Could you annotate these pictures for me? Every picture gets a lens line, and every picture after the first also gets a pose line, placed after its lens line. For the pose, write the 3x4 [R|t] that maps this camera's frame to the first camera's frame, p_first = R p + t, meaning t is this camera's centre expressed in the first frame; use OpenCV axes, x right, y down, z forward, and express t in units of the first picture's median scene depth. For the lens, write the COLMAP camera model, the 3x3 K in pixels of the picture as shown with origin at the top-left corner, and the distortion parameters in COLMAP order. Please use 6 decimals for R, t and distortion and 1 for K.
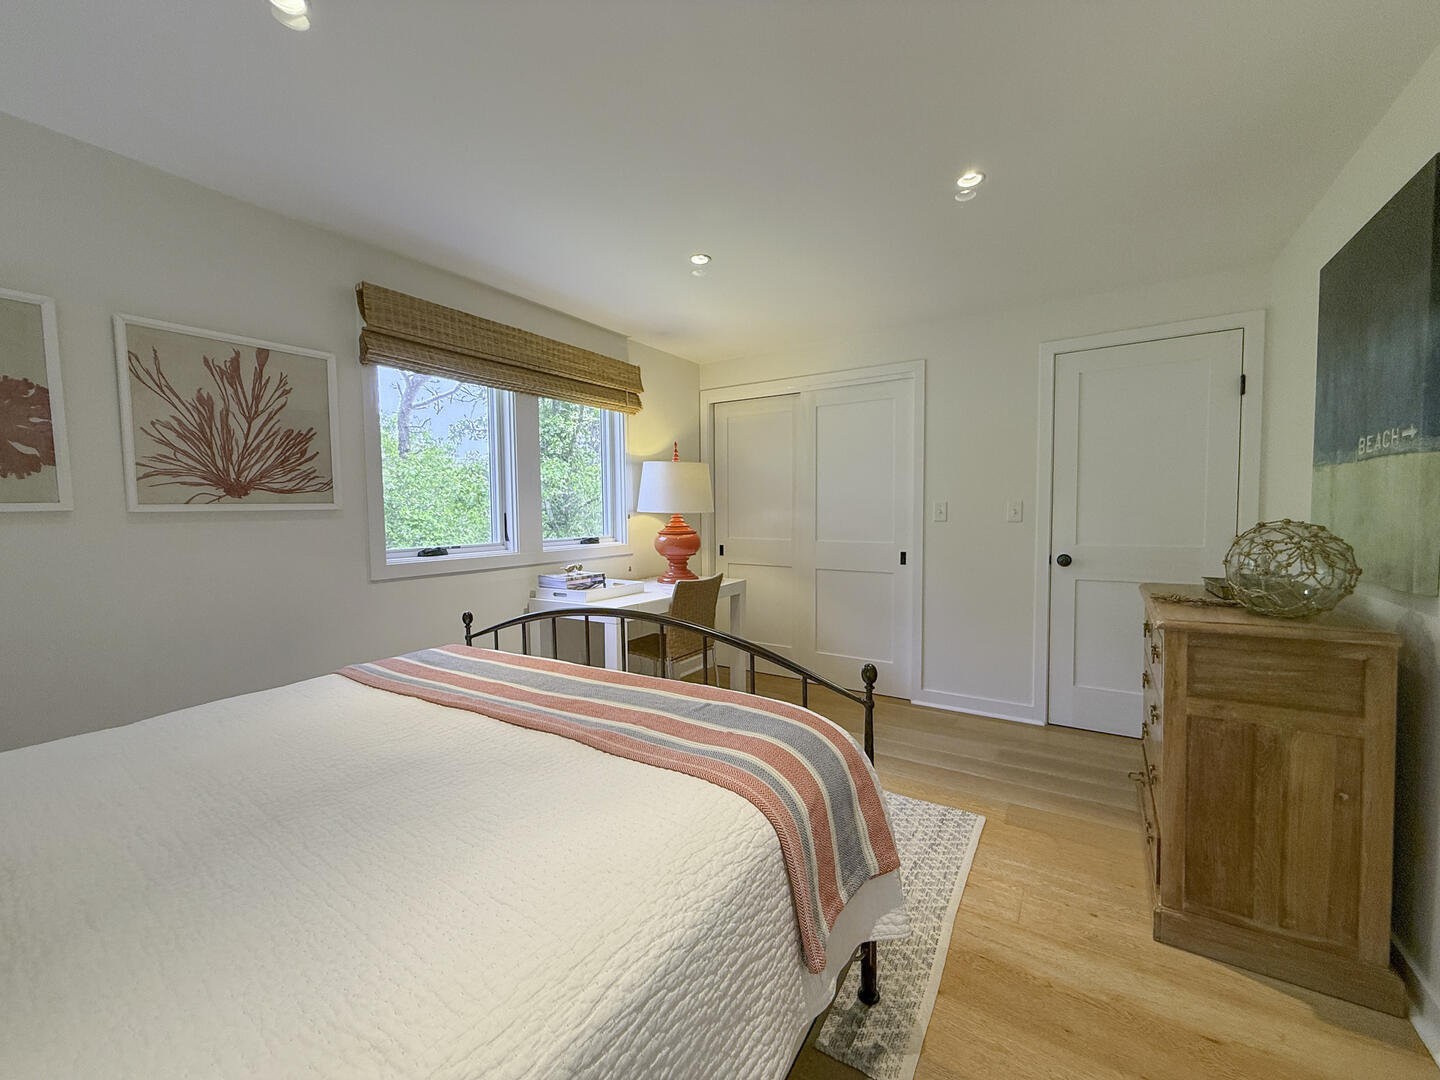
lens RADIAL K [[584.9, 0, 703.7], [0, 584.9, 538.9], [0, 0, 1]] dist [-0.000699, -0.000043]
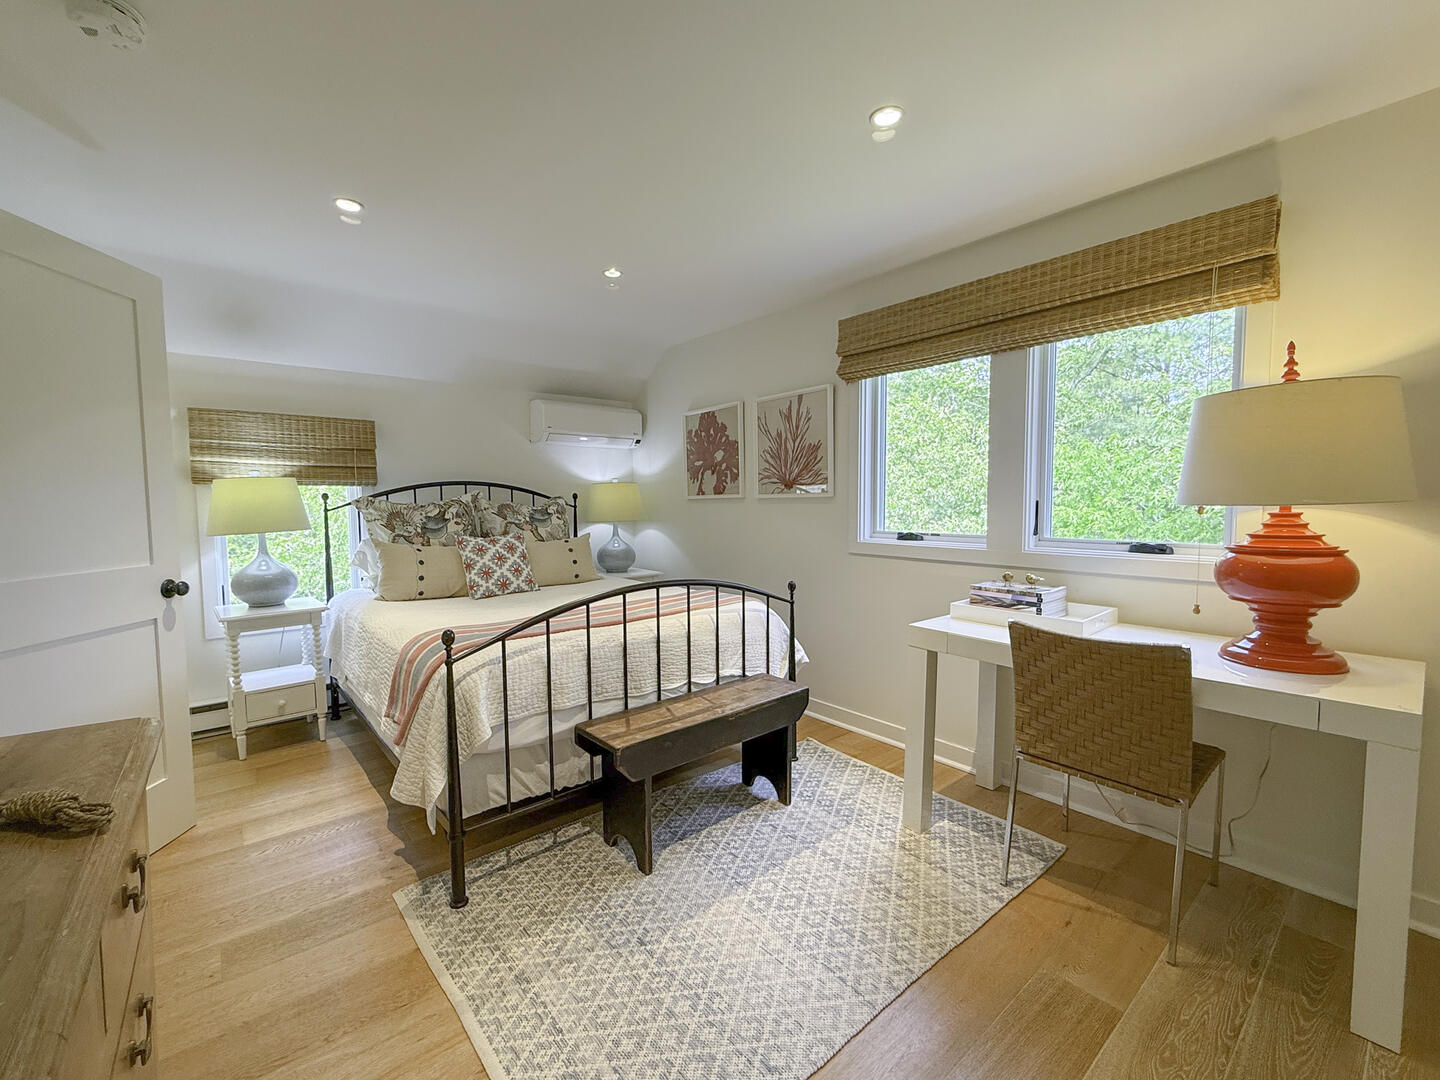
lens RADIAL K [[594.3, 0, 720.0], [0, 594.3, 540.0], [0, 0, 1]] dist [-0.000422, -0.000191]
pose [[-0.278895, 0.079722, -0.957007, 0.865516], [-0.038333, 0.994830, 0.094044, -0.077441], [0.959556, 0.062913, -0.274397, 1.247701]]
